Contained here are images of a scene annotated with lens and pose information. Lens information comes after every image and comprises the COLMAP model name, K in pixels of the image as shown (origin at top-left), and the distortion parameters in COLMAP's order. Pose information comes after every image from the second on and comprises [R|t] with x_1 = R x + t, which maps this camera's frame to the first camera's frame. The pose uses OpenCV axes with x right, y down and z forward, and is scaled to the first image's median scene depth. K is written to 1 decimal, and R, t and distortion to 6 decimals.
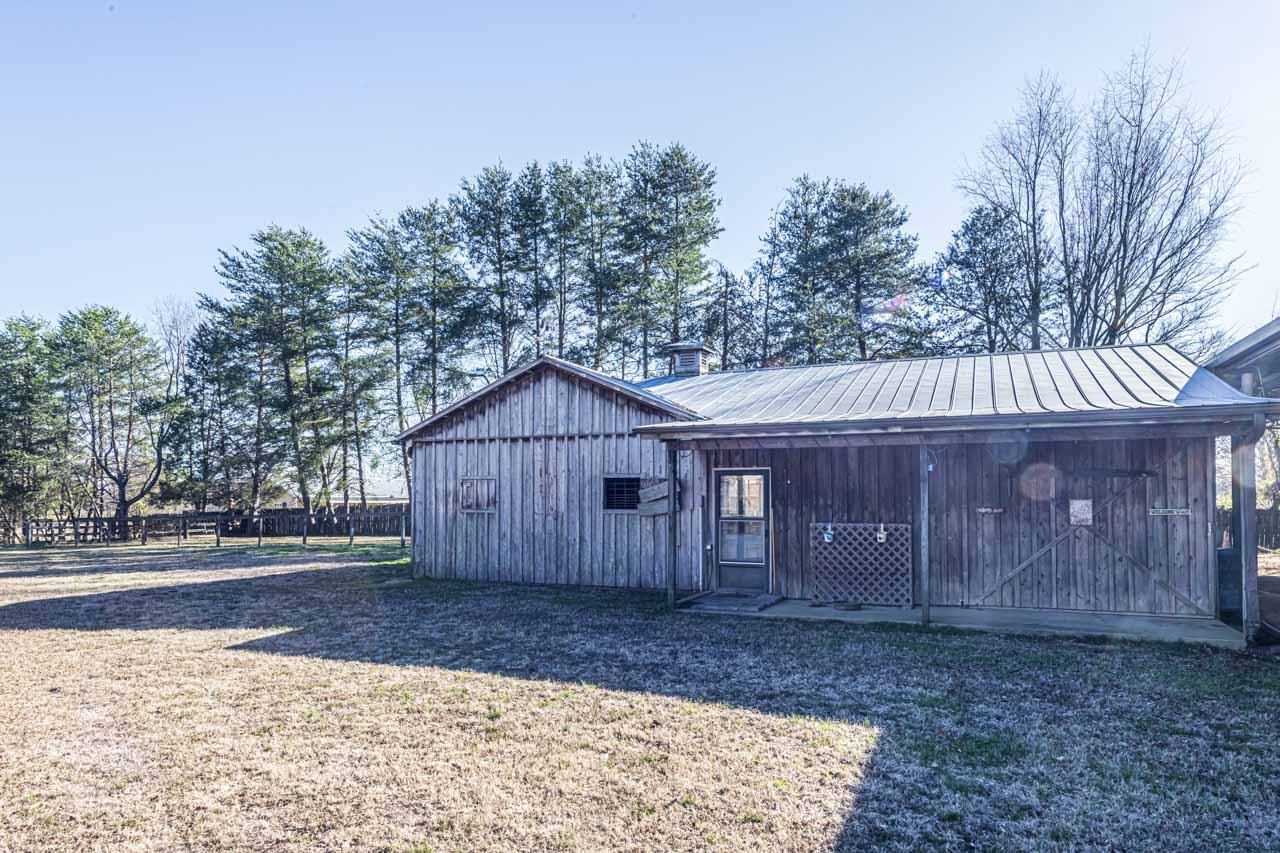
lens RADIAL K [[803.3, 0, 640.0], [0, 803.3, 426.5], [0, 0, 1]] dist [-0.001256, -0.000016]
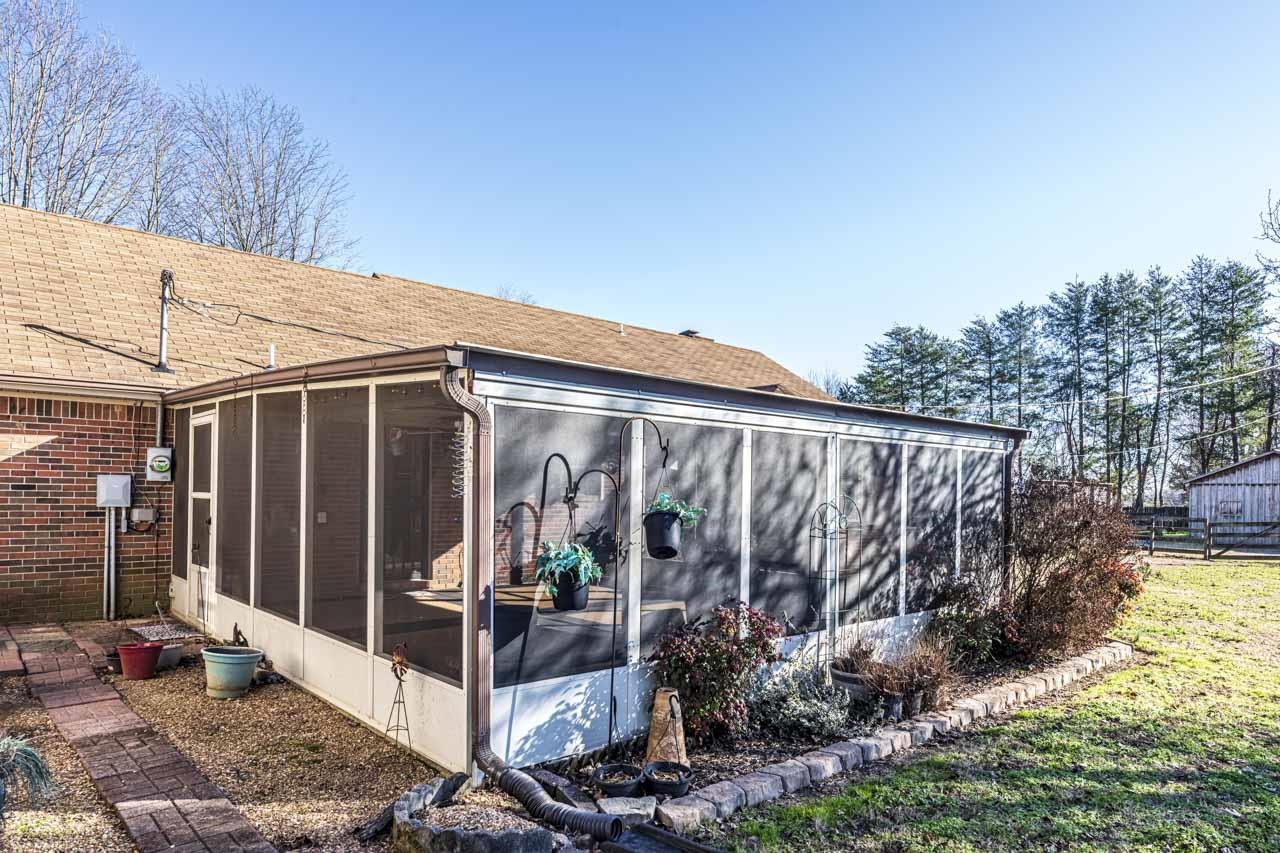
lens RADIAL K [[816.0, 0, 640.0], [0, 816.0, 426.5], [0, 0, 1]] dist [0.002427, 0.001592]
pose [[0.916906, -0.017419, -0.398722, -0.357934], [0.023153, 0.999686, 0.009569, -0.092555], [0.398430, -0.018005, 0.917022, -0.802810]]
